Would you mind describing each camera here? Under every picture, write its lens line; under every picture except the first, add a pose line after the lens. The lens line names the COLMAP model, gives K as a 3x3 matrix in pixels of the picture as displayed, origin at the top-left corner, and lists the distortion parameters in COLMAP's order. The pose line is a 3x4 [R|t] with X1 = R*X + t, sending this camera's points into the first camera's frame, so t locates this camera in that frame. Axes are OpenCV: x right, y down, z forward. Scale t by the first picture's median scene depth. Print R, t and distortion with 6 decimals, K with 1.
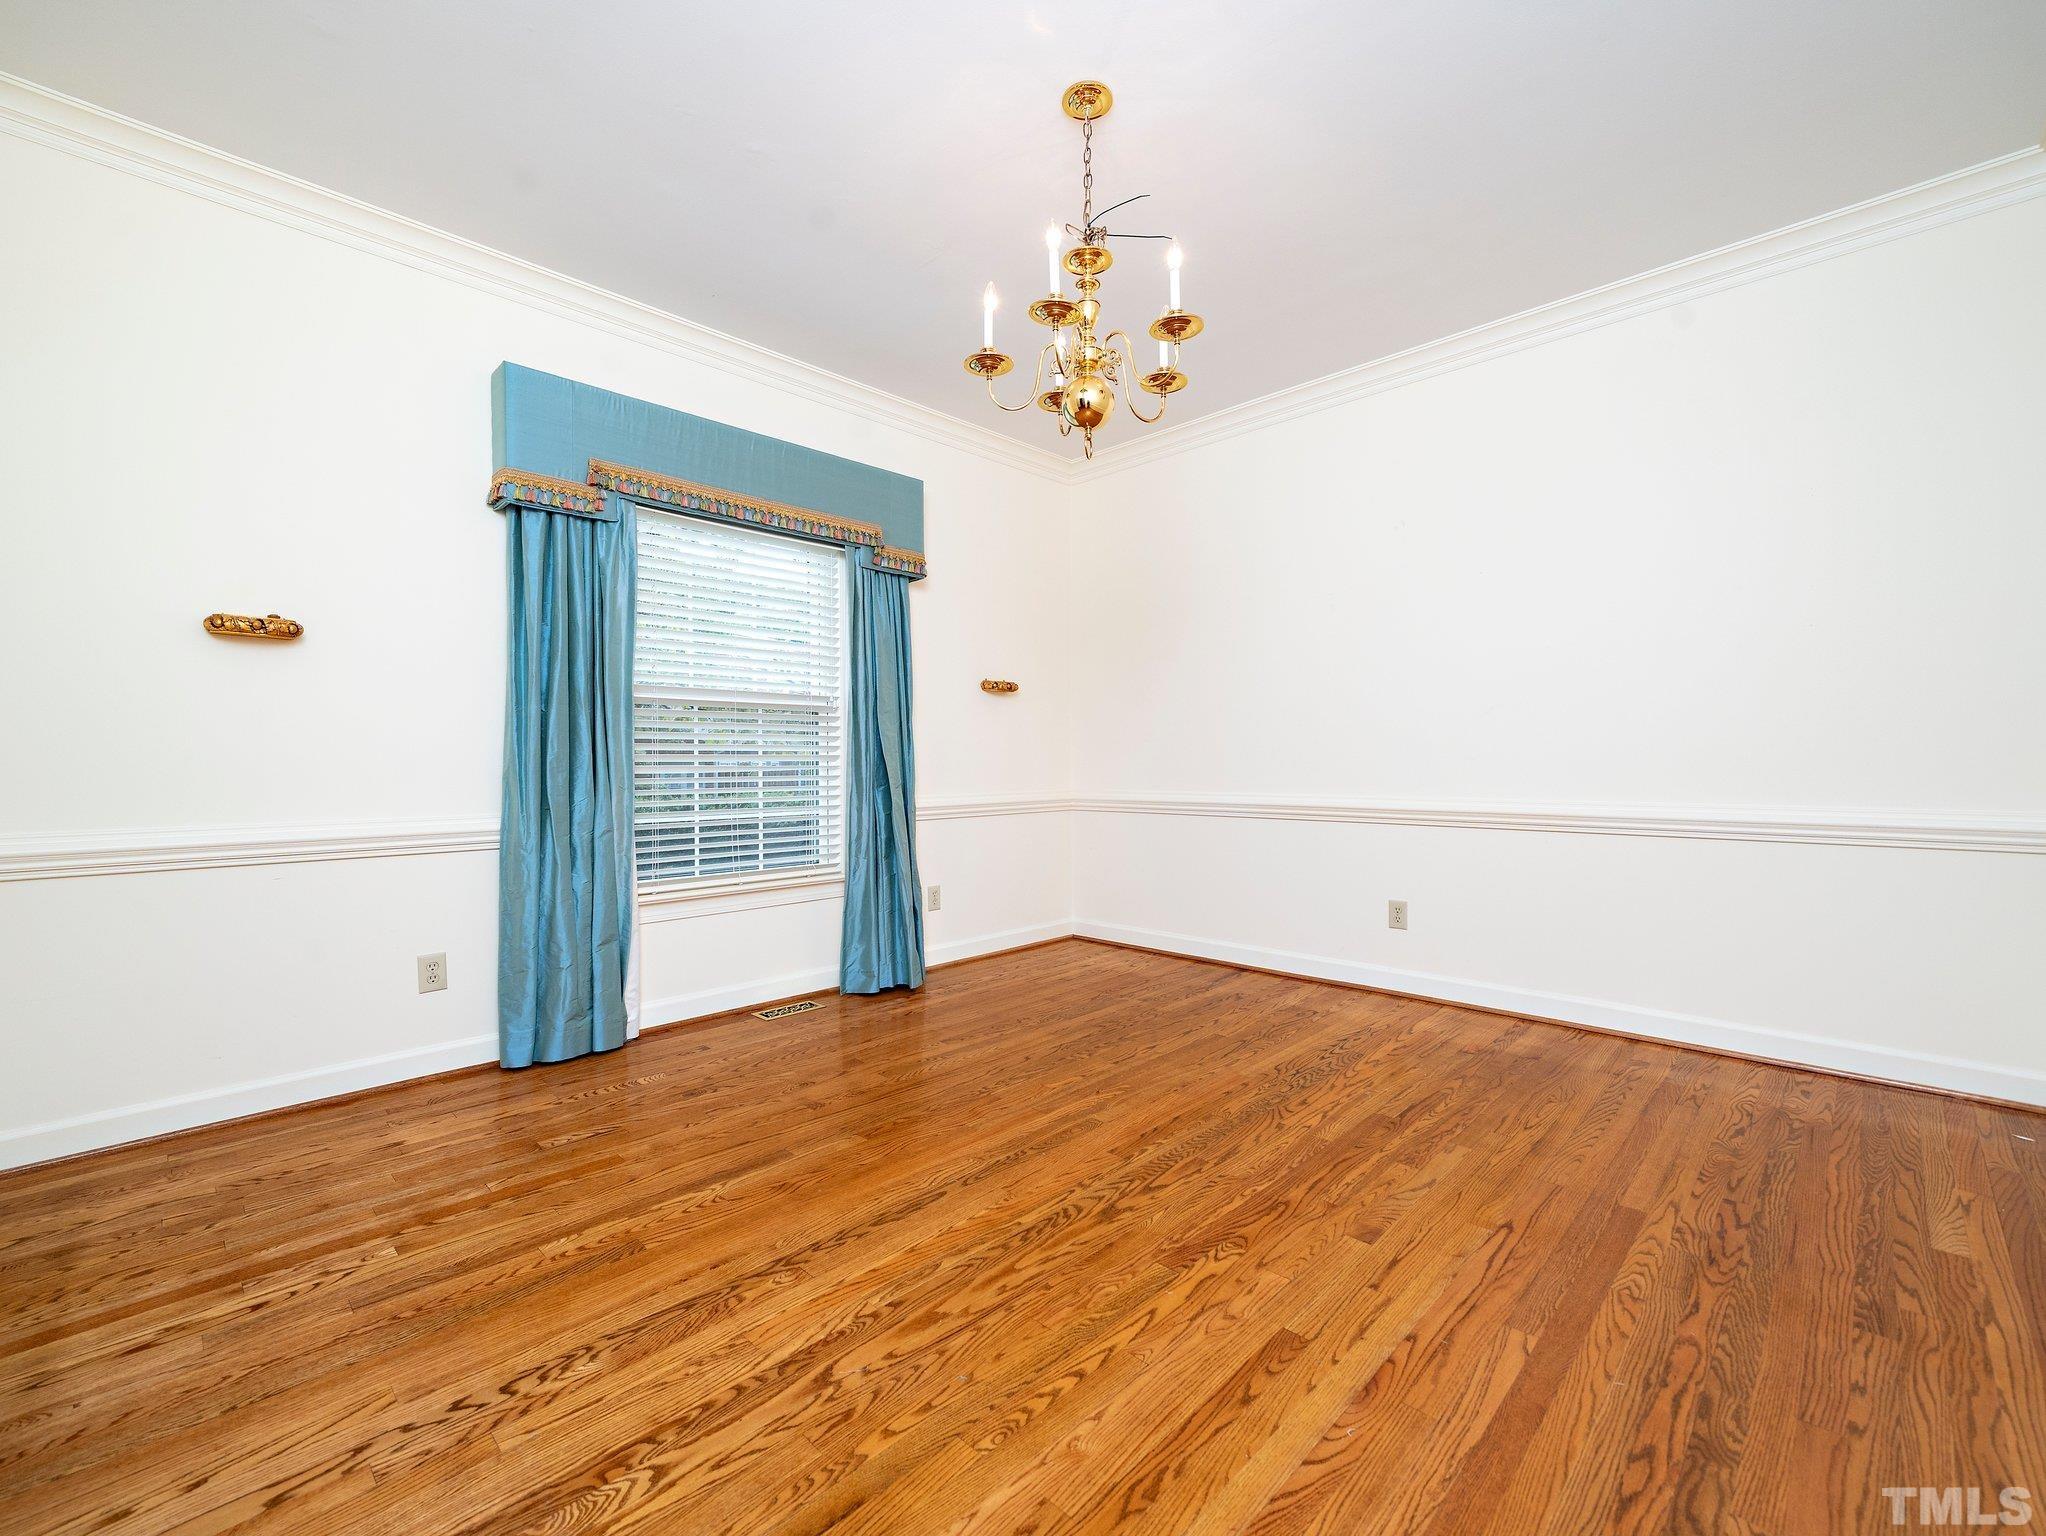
lens RADIAL K [[877.0, 0, 1023.0], [0, 877.0, 768.0], [0, 0, 1]] dist [-0.000518, -0.000094]
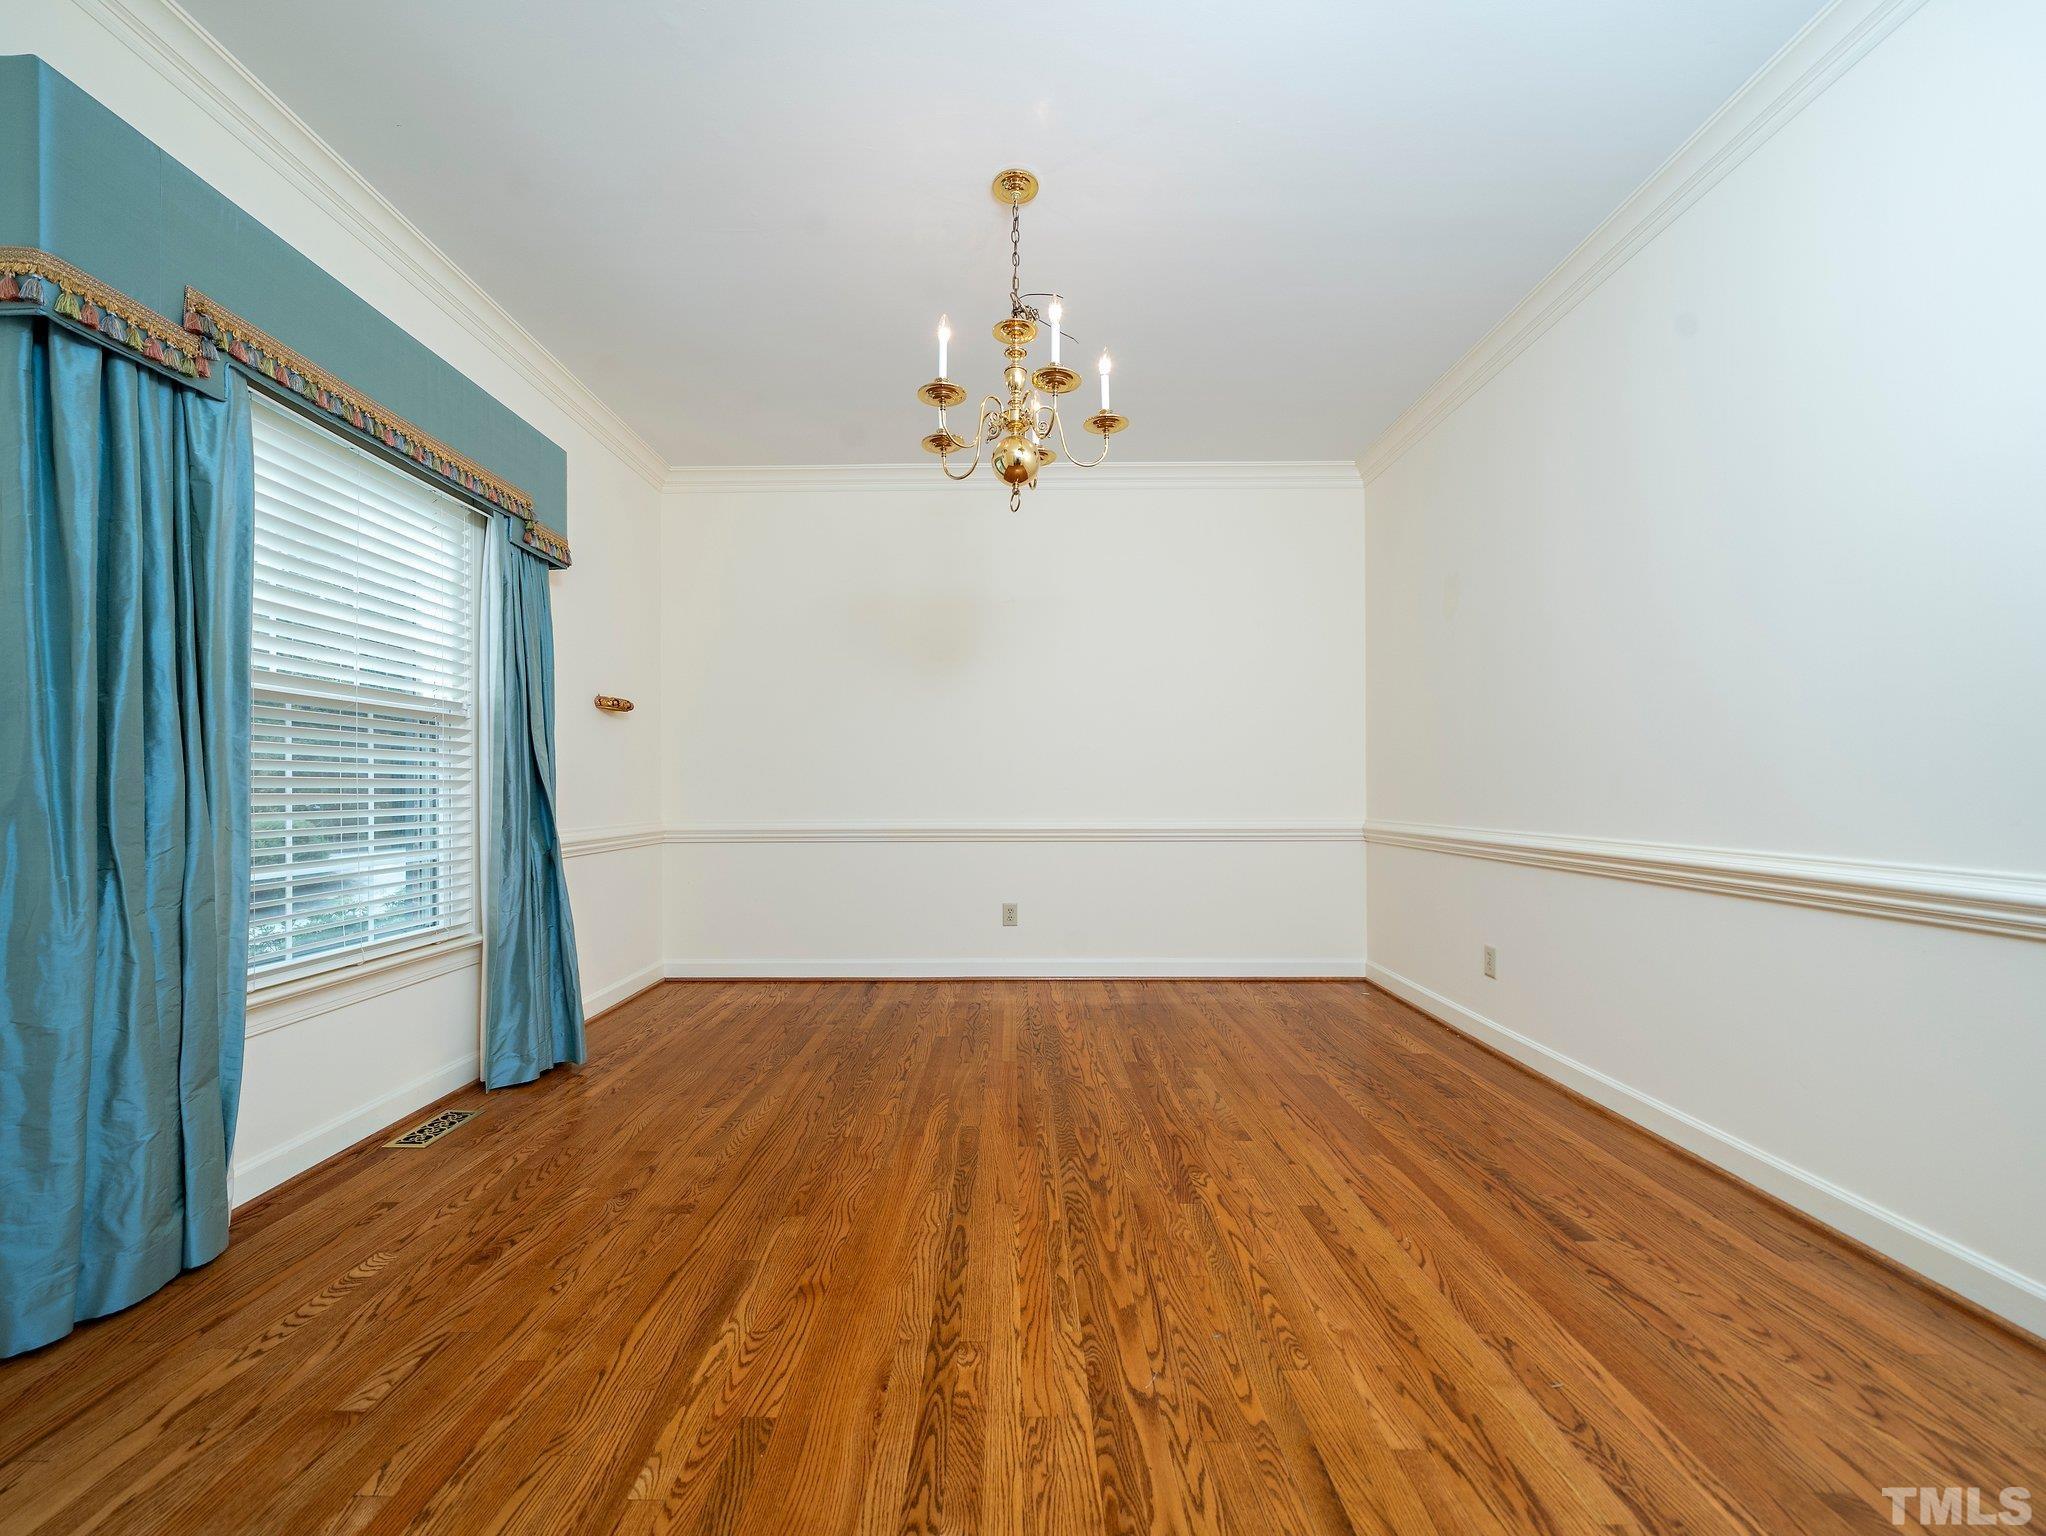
lens RADIAL K [[824.8, 0, 1015.8], [0, 824.8, 788.9], [0, 0, 1]] dist [-0.002256, -0.000219]
pose [[0.720644, 0.003605, 0.693296, -0.633076], [0.004187, 0.999946, -0.009552, 0.002221], [-0.693293, 0.009787, 0.720589, 0.263855]]
